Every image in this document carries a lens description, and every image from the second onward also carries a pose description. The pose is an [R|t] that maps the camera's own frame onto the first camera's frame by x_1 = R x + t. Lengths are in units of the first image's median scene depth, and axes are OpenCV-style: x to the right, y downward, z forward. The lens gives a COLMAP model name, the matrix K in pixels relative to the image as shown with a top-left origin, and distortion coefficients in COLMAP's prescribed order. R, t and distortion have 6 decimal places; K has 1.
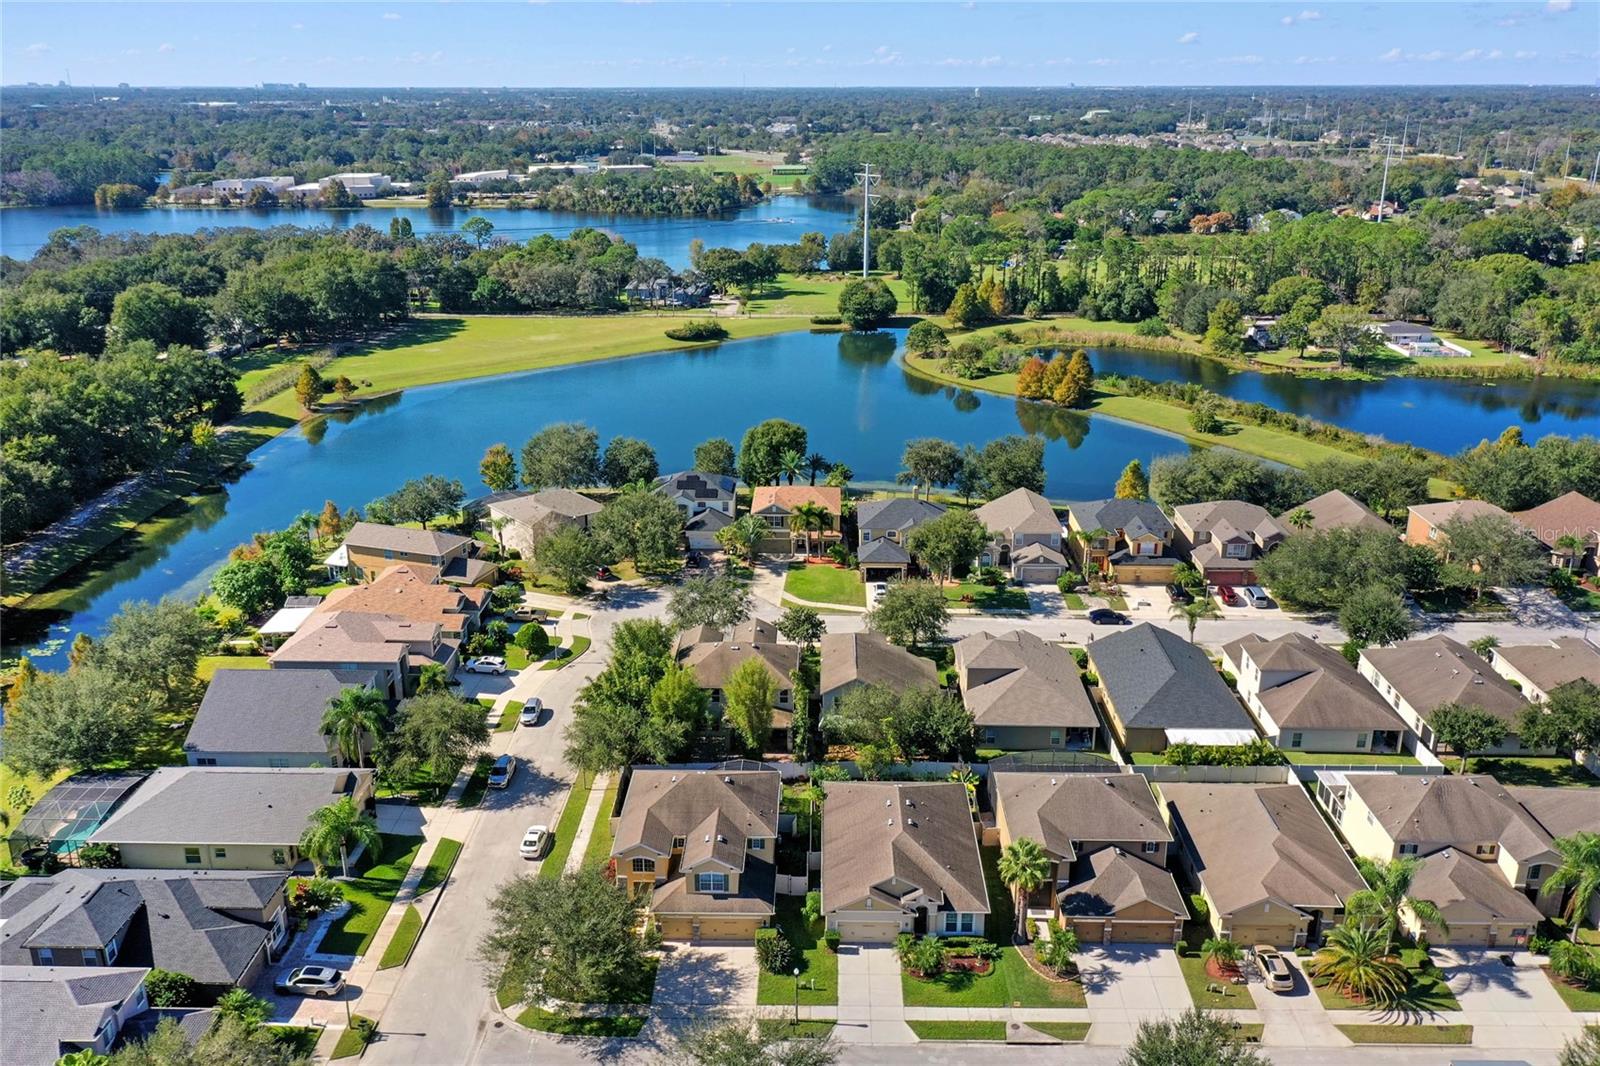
lens RADIAL K [[1311.7, 0, 805.6], [0, 1311.7, 531.7], [0, 0, 1]] dist [0.007198, 0.009430]
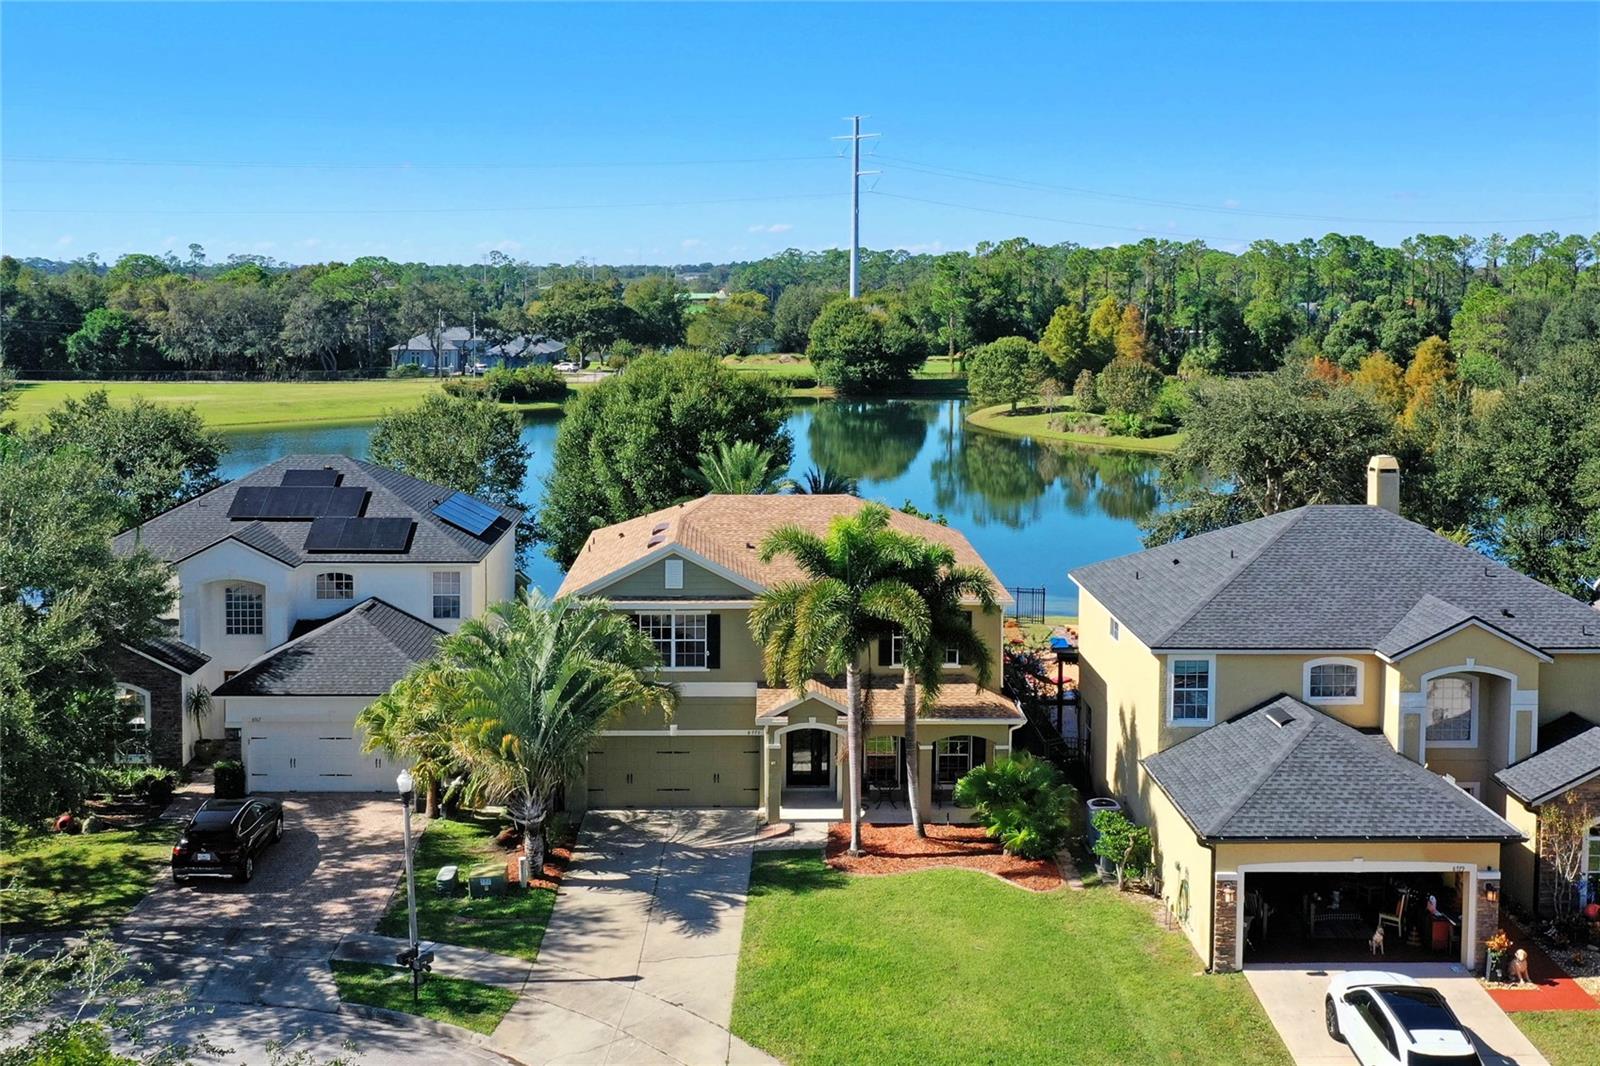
lens RADIAL K [[1749.9, 0, 782.3], [0, 1749.9, 409.7], [0, 0, 1]] dist [0.010504, -0.017430]
pose [[0.999343, 0.000604, 0.036238, -0.011003], [0.008439, 0.968503, -0.248859, 0.015514], [-0.035247, 0.249001, 0.967862, 0.475250]]
